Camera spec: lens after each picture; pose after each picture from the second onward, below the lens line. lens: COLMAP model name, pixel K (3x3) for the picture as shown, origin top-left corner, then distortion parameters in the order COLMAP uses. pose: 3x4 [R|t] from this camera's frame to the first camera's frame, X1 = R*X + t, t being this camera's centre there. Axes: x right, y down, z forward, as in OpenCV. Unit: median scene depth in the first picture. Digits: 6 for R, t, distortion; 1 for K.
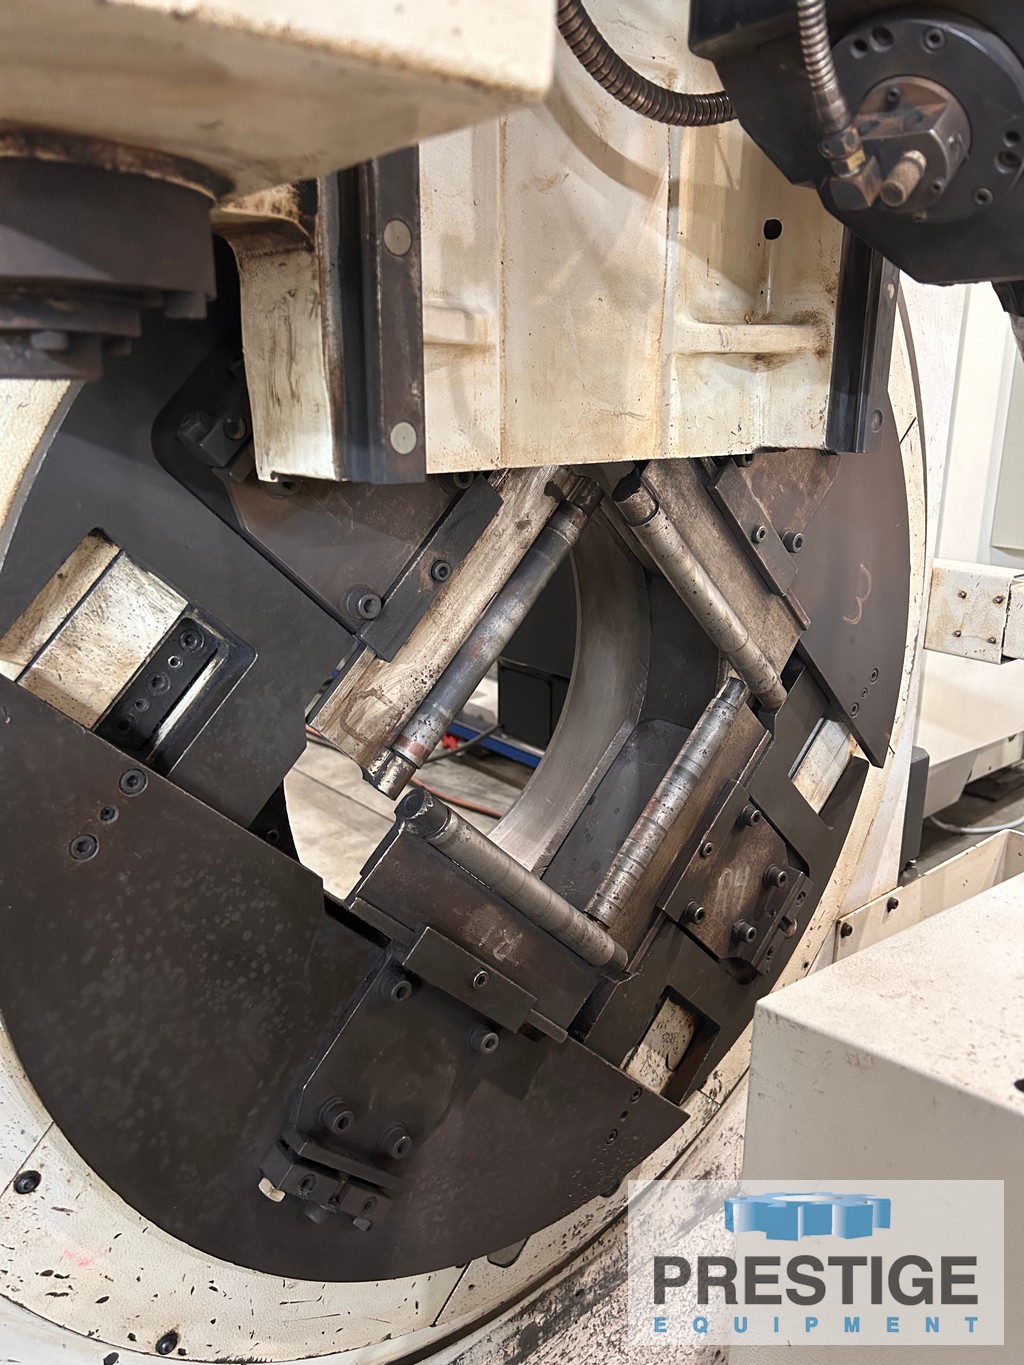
lens RADIAL K [[1031.1, 0, 512.1], [0, 1031.1, 687.2], [0, 0, 1]] dist [0.003020, -0.023932]
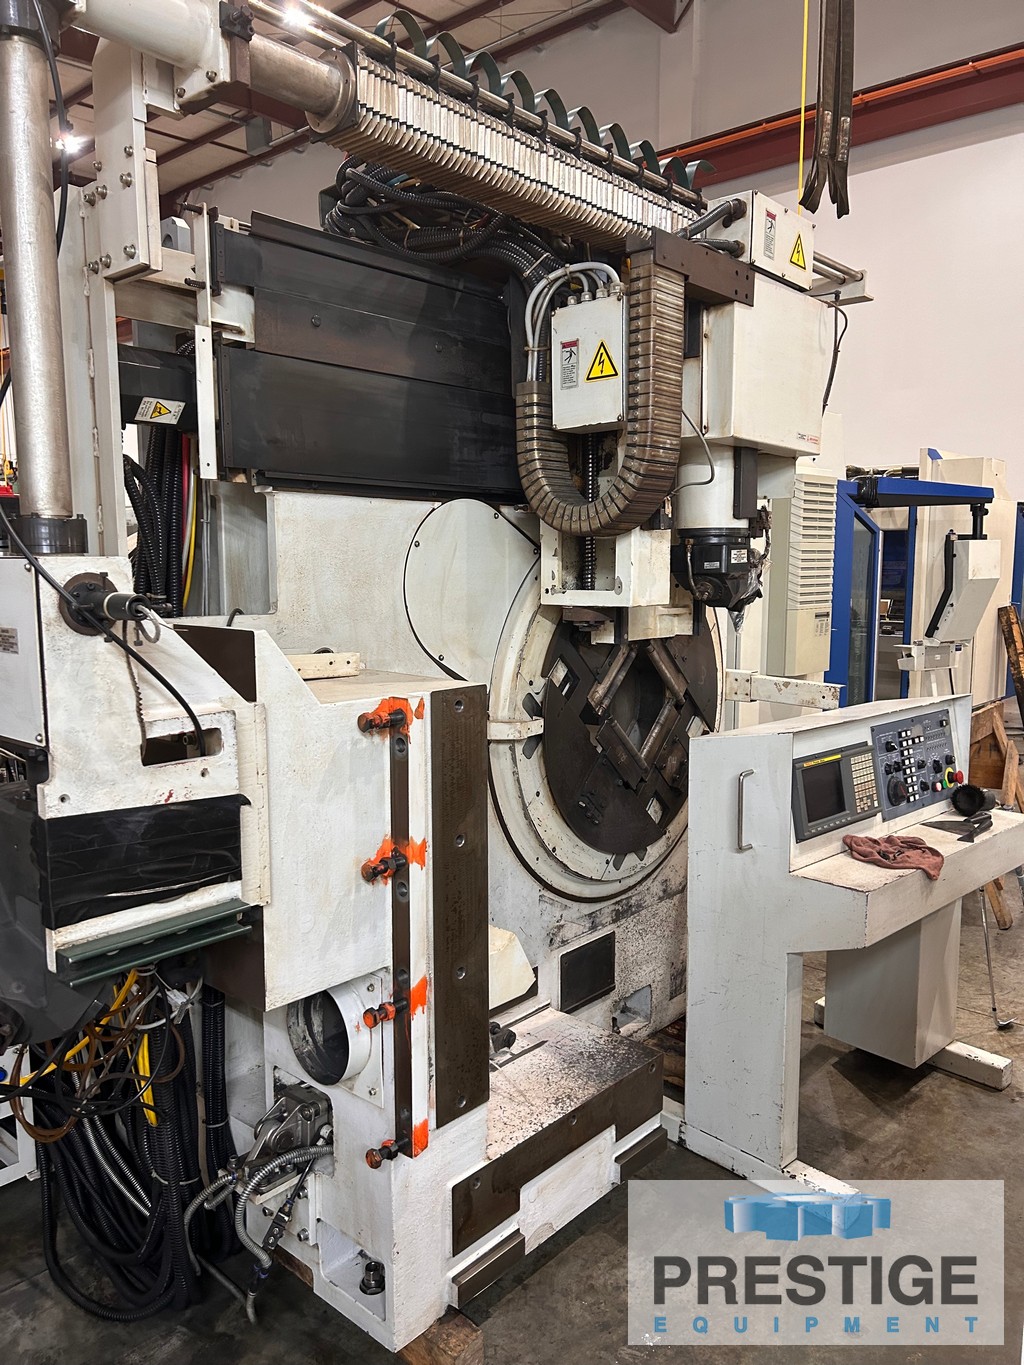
lens RADIAL K [[1031.1, 0, 510.8], [0, 1031.1, 681.0], [0, 0, 1]] dist [0.003020, -0.023932]
pose [[0.989757, -0.018914, 0.141500, -0.868427], [0.042012, 0.985882, -0.162085, 0.510929], [-0.136437, 0.166370, 0.976579, -2.514861]]
